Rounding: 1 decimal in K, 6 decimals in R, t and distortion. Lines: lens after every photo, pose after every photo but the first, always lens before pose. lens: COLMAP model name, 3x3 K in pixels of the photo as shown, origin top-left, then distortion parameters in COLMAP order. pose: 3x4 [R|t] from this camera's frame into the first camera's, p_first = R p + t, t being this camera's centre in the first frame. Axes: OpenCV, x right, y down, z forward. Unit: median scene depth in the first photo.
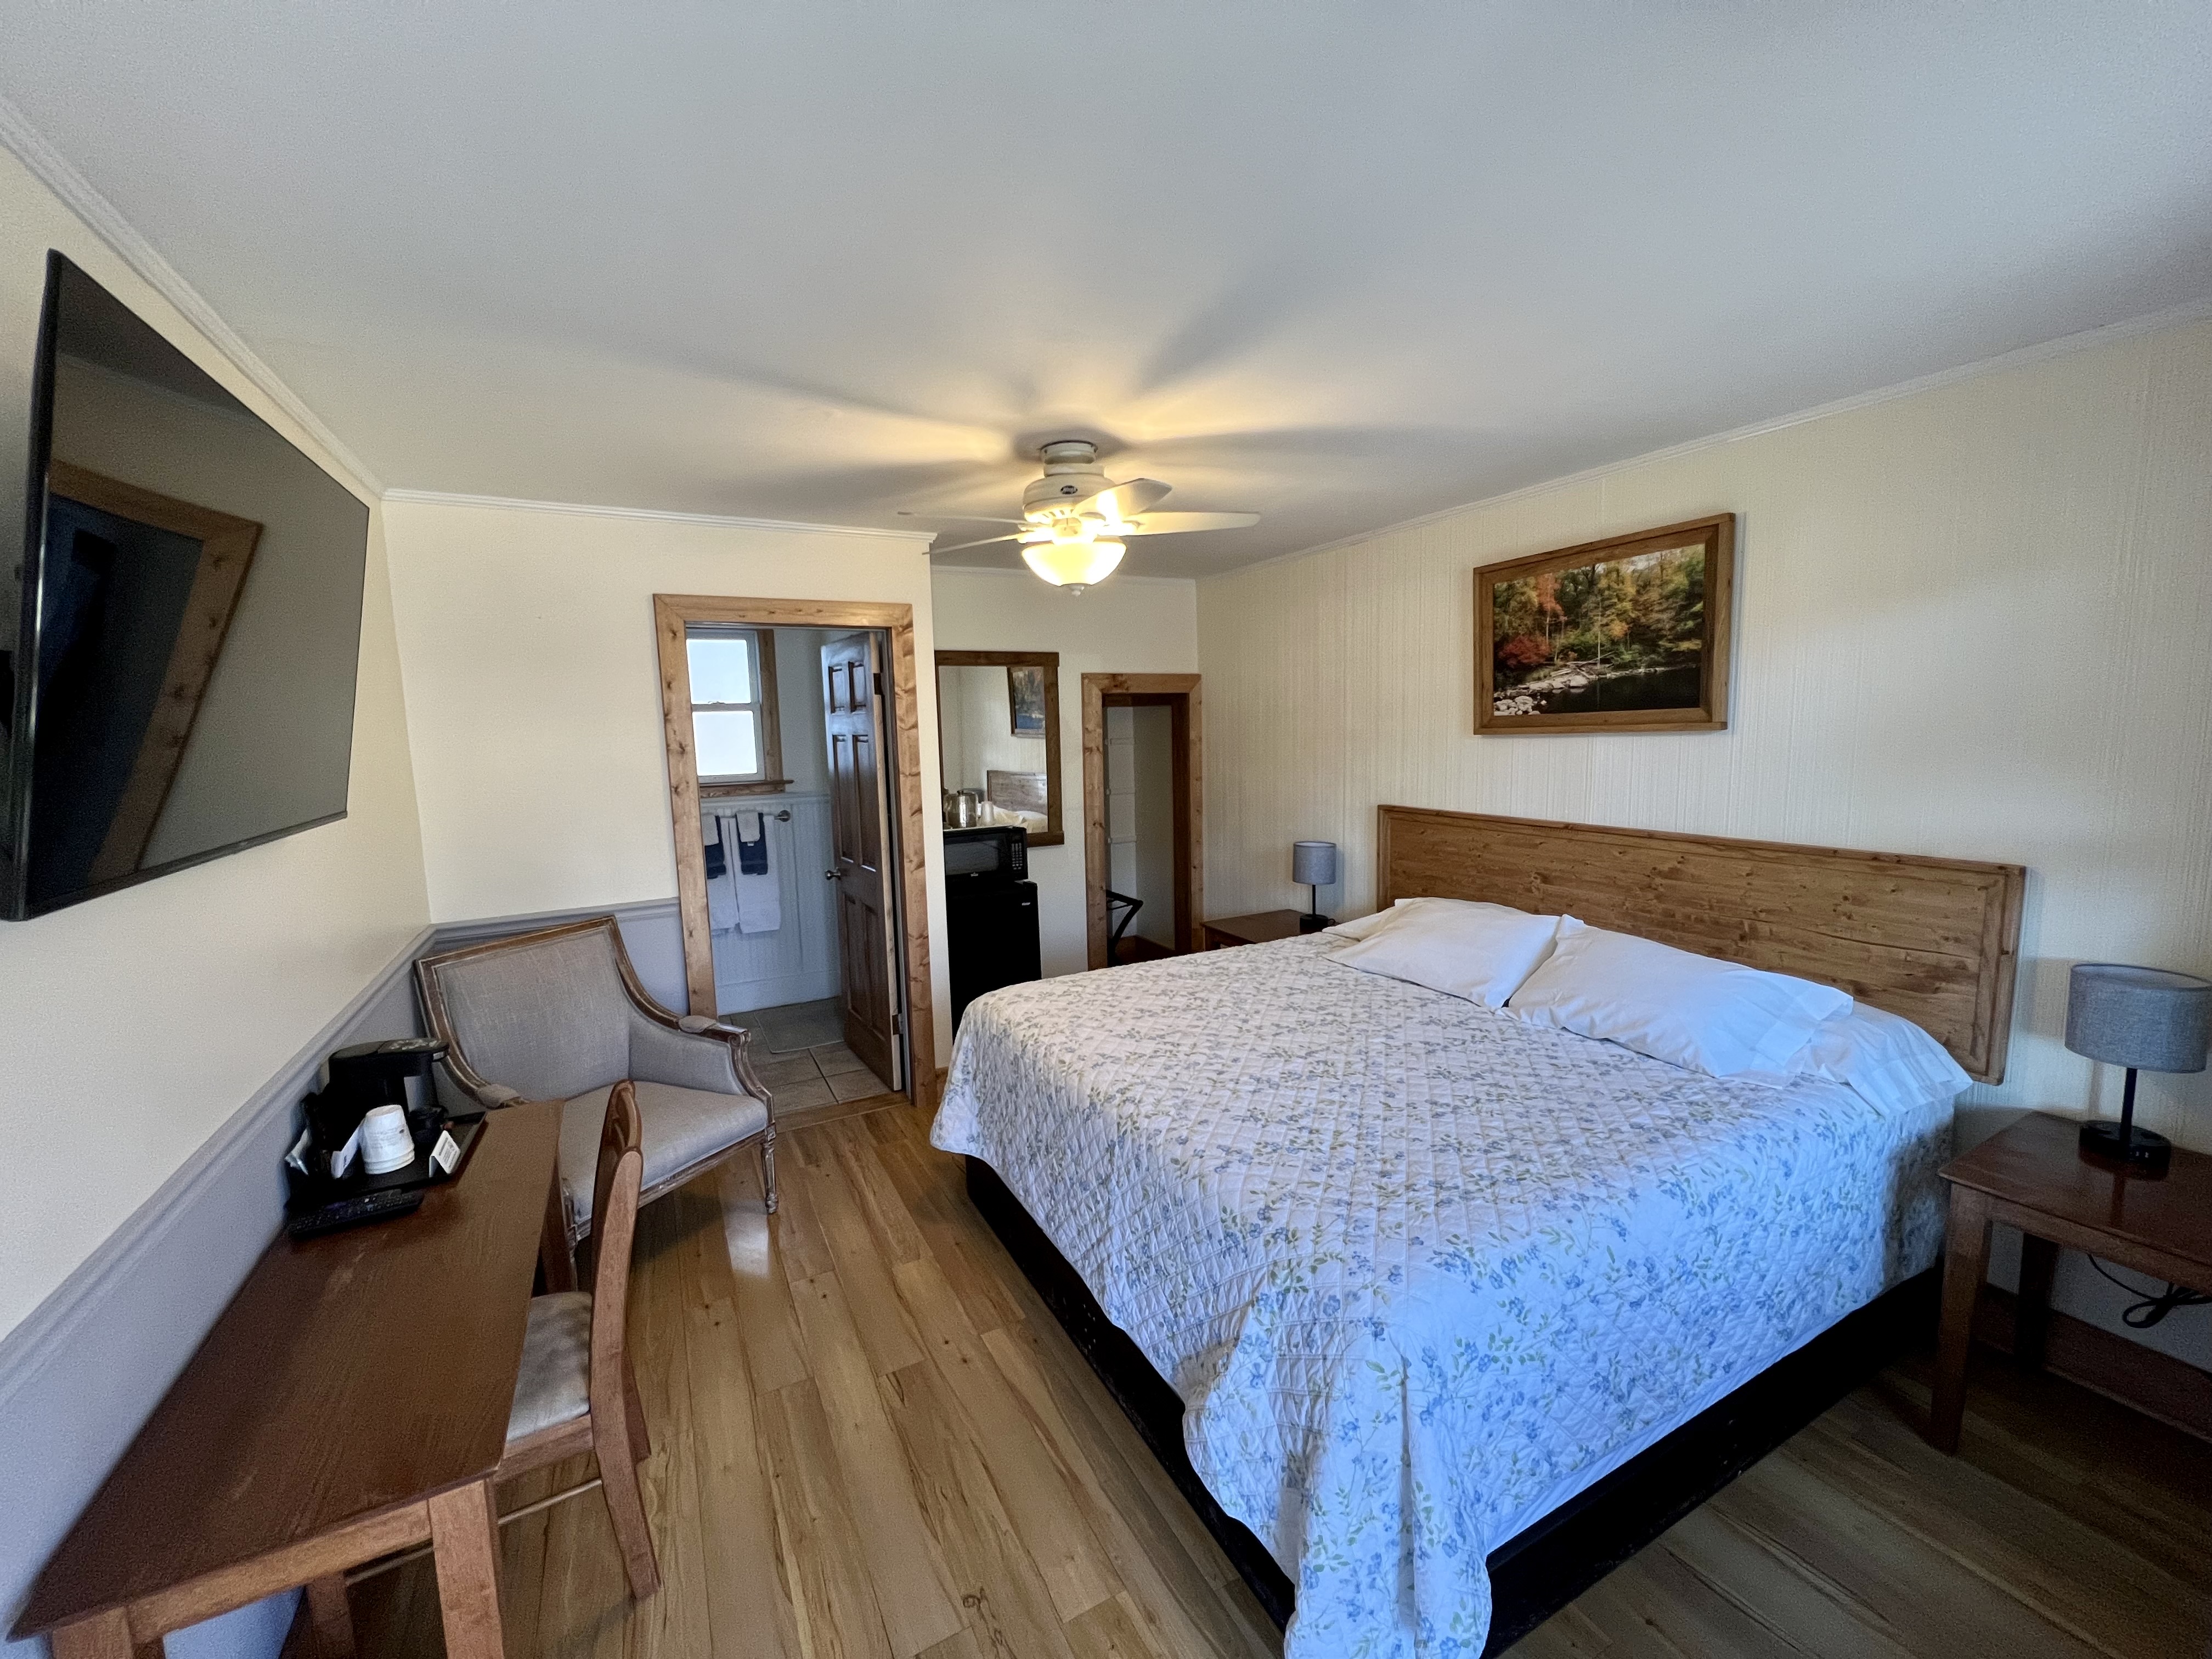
lens RADIAL K [[892.3, 0, 1100.1], [0, 892.3, 832.1], [0, 0, 1]] dist [0.000386, -0.000140]
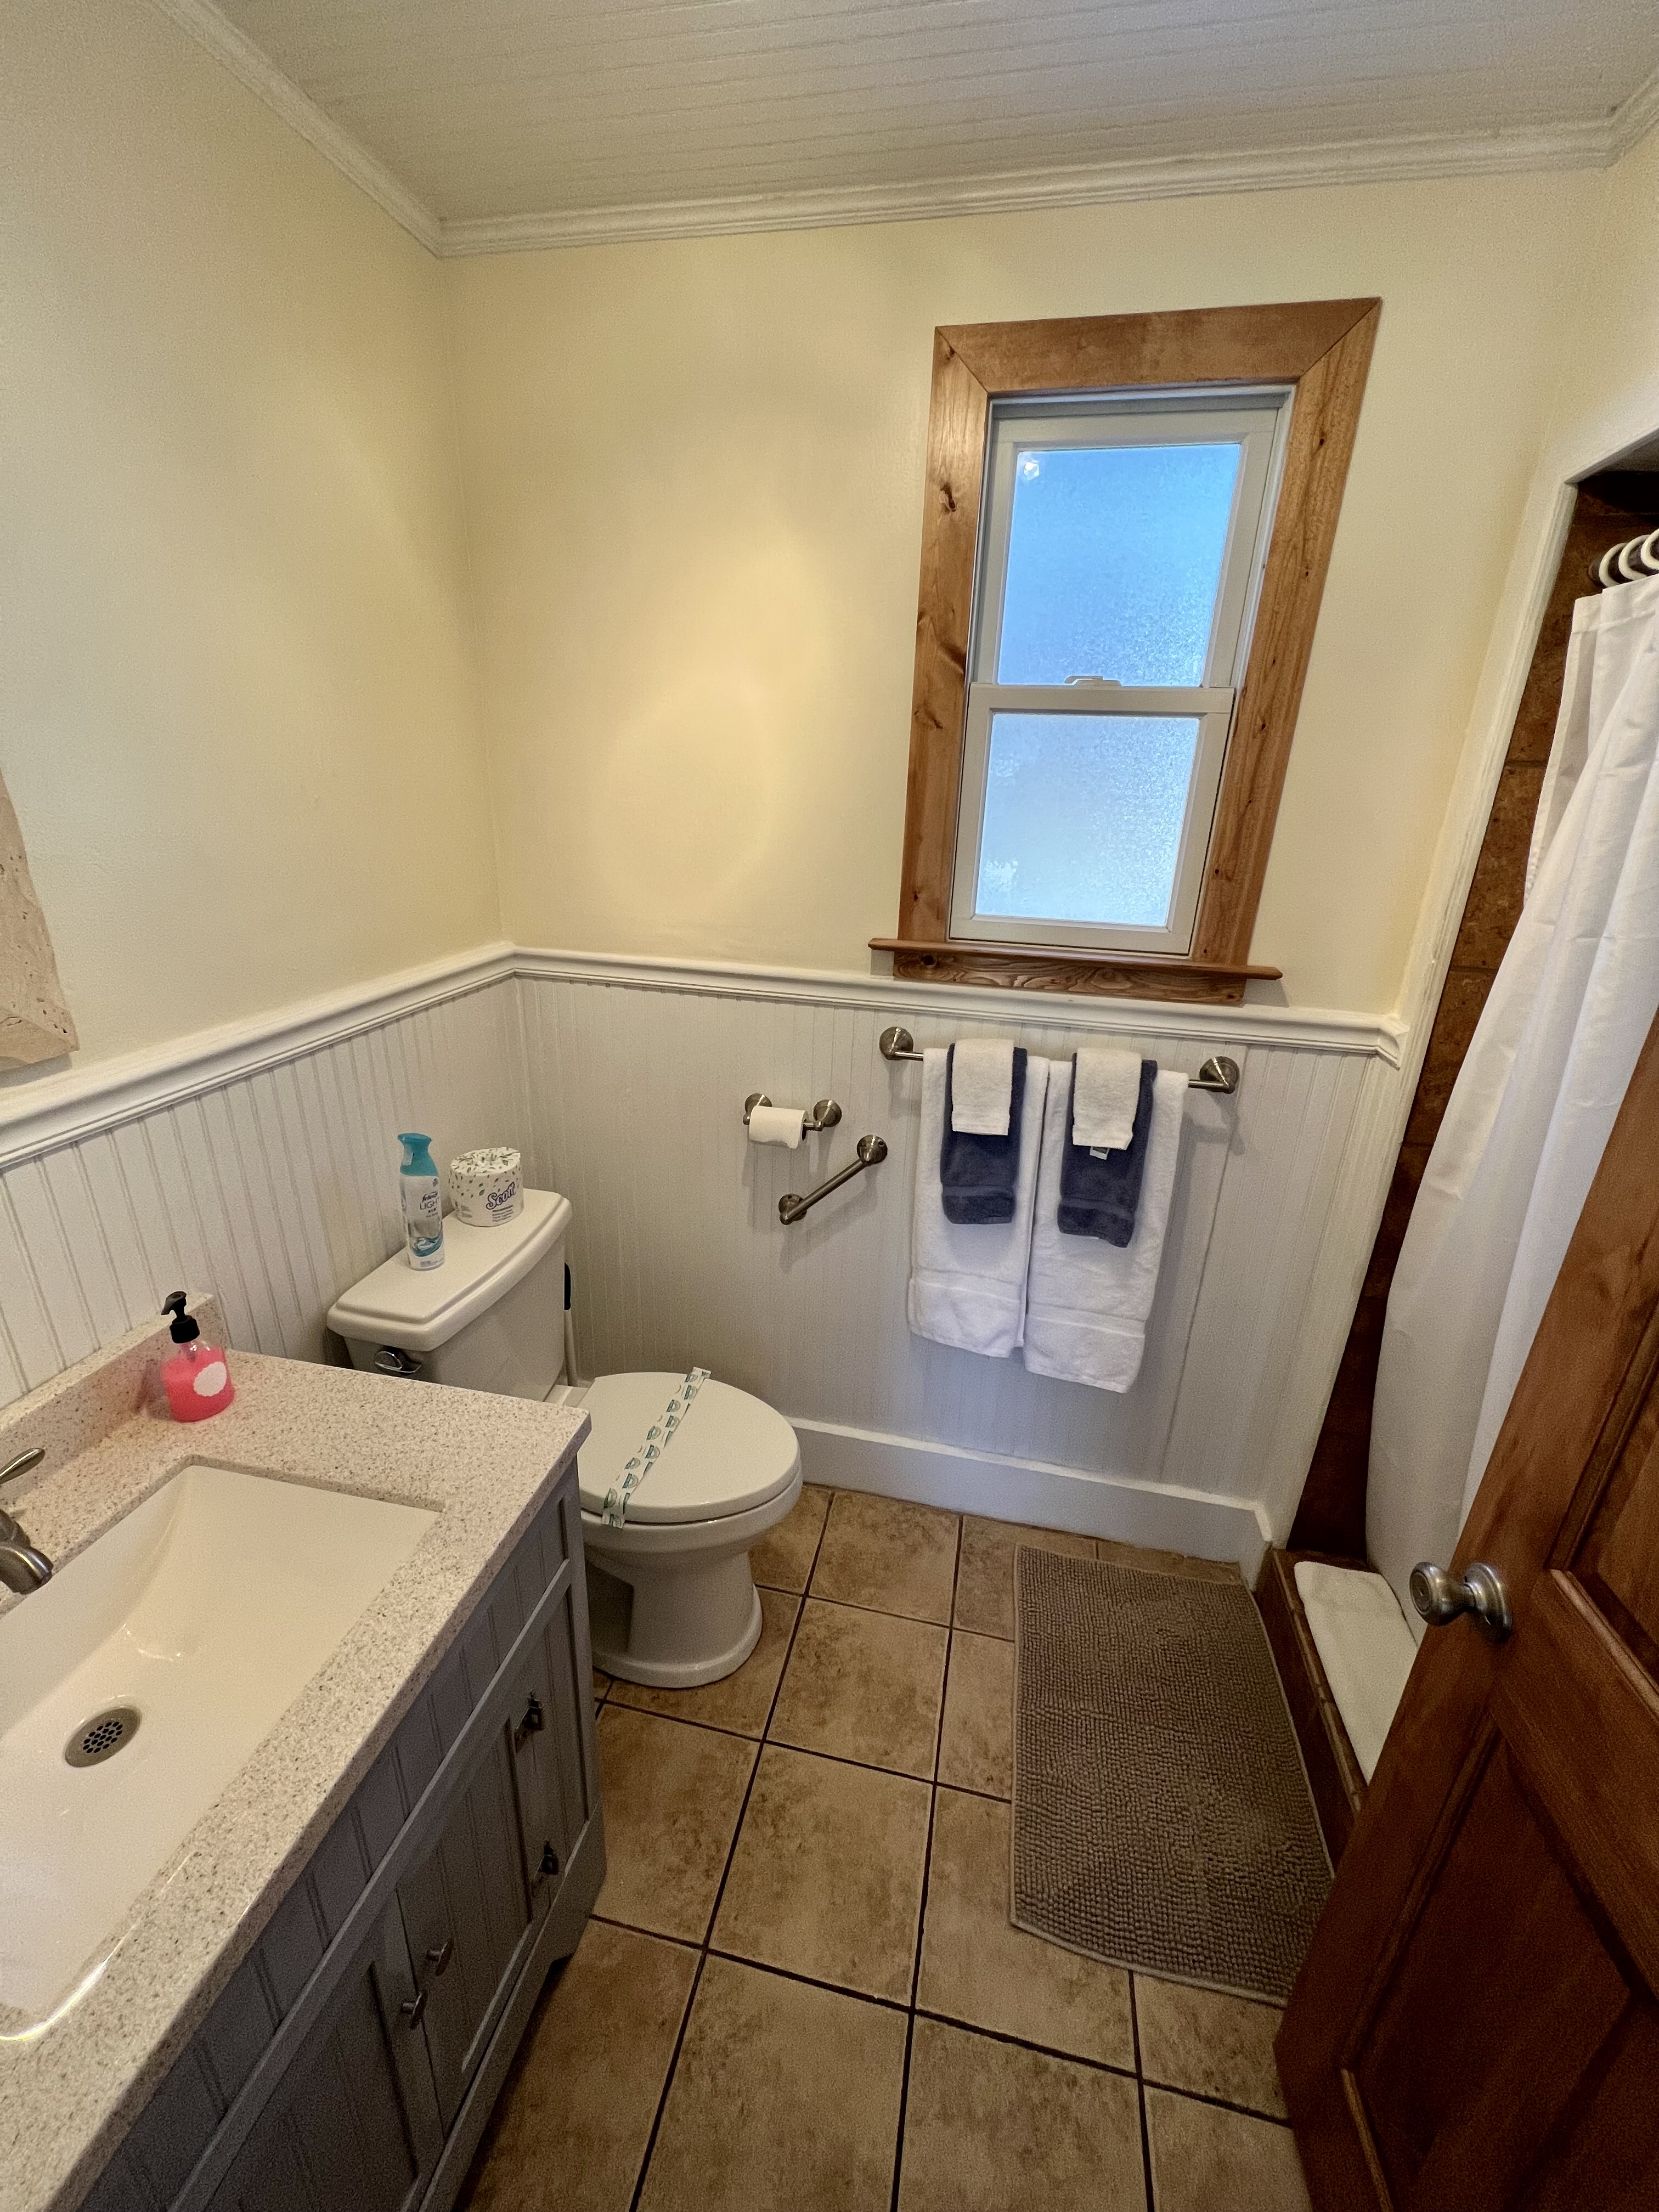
lens RADIAL K [[892.3, 0, 816.5], [0, 892.3, 1097.3], [0, 0, 1]] dist [0.000386, -0.000140]
pose [[0.759703, 0.265013, -0.593818, -0.282539], [-0.119521, 0.954536, 0.273087, -0.081675], [0.639192, -0.136491, 0.756838, 0.691919]]
